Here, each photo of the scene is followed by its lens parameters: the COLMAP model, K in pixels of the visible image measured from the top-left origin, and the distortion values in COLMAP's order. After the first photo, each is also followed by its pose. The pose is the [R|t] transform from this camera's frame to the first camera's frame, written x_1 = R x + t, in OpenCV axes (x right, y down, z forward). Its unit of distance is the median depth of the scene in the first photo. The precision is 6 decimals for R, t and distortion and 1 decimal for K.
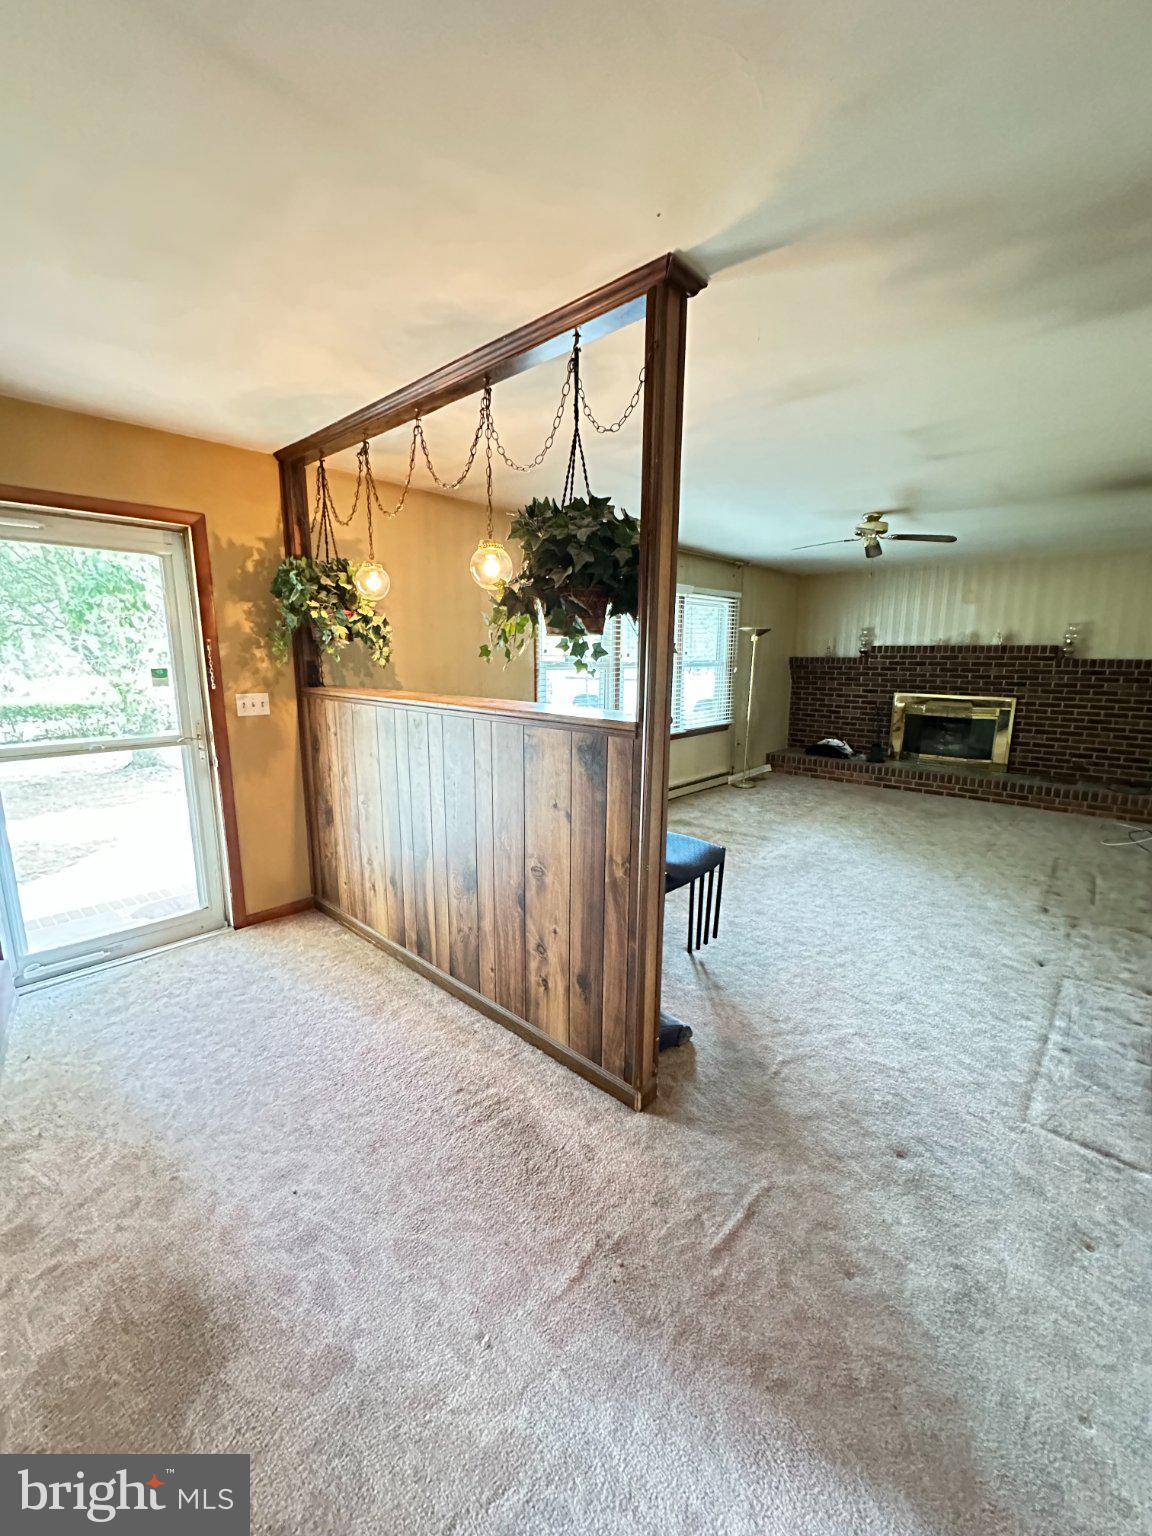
lens RADIAL K [[614.8, 0, 571.4], [0, 614.8, 772.7], [0, 0, 1]] dist [-0.005236, 0.001381]
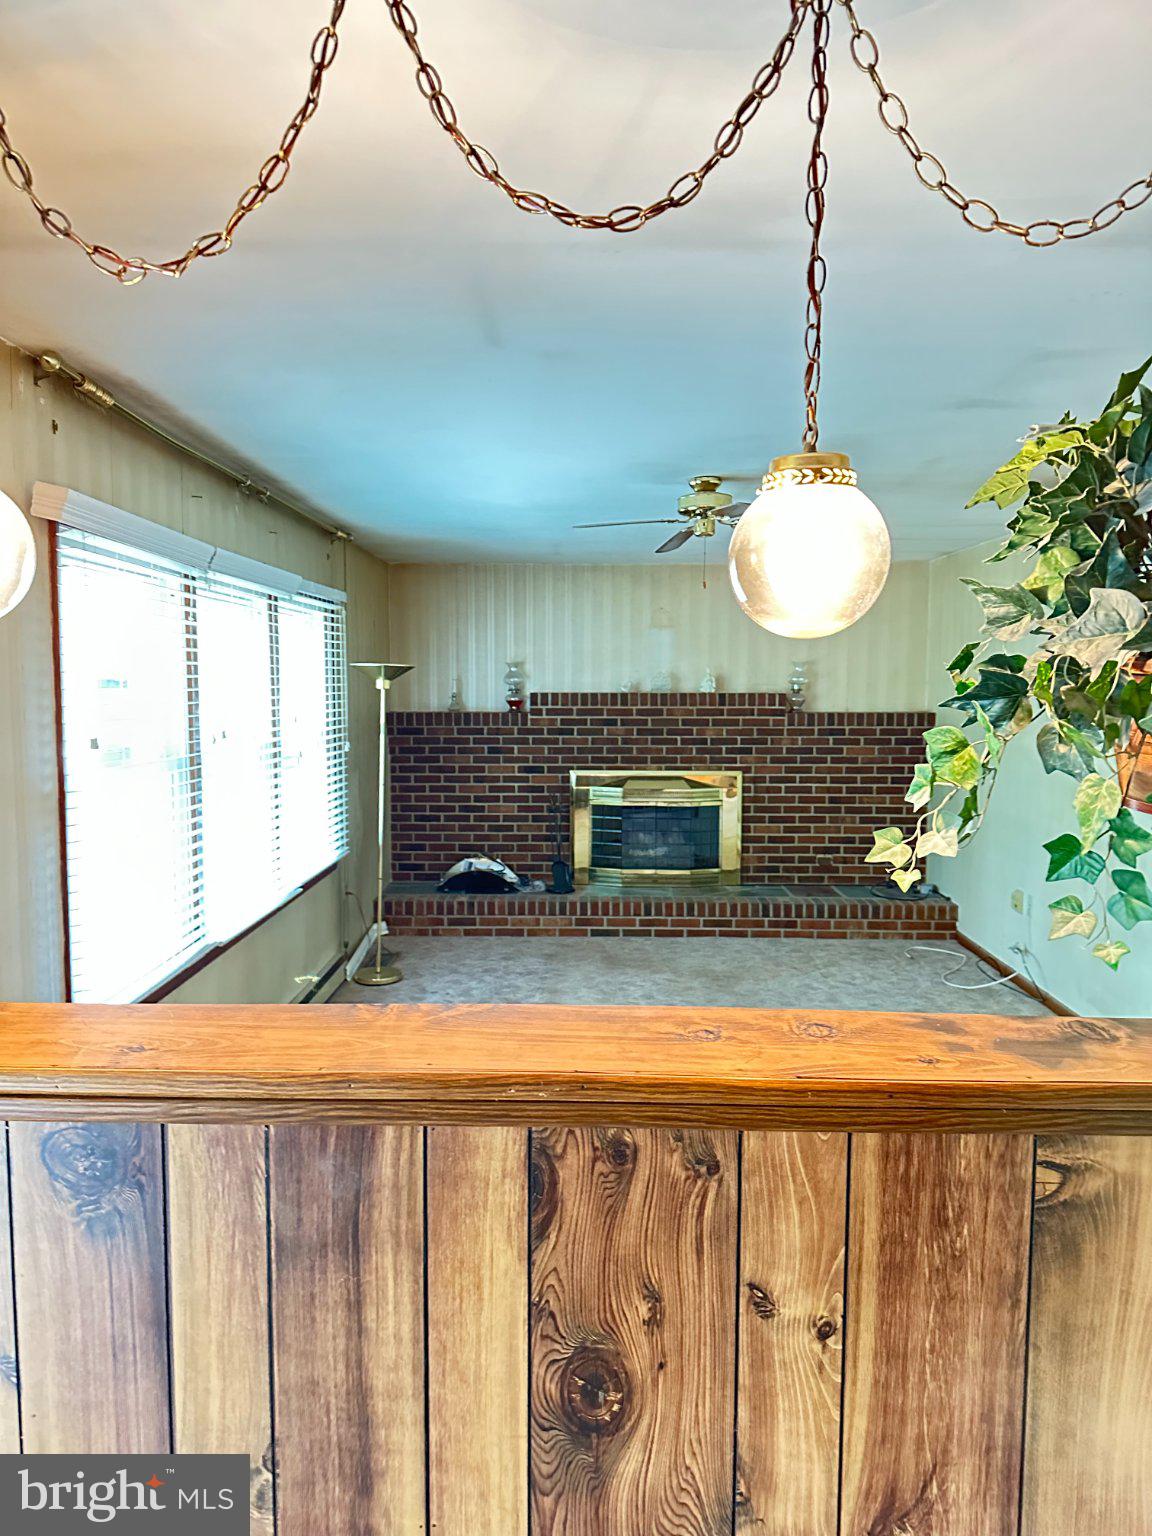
lens RADIAL K [[1083.4, 0, 574.8], [0, 1083.4, 767.6], [0, 0, 1]] dist [0.021022, -0.030919]
pose [[0.747917, -0.055509, 0.661467, -0.172243], [0.127544, 0.989947, -0.061139, -0.074625], [-0.651423, 0.130093, 0.747478, 0.235699]]
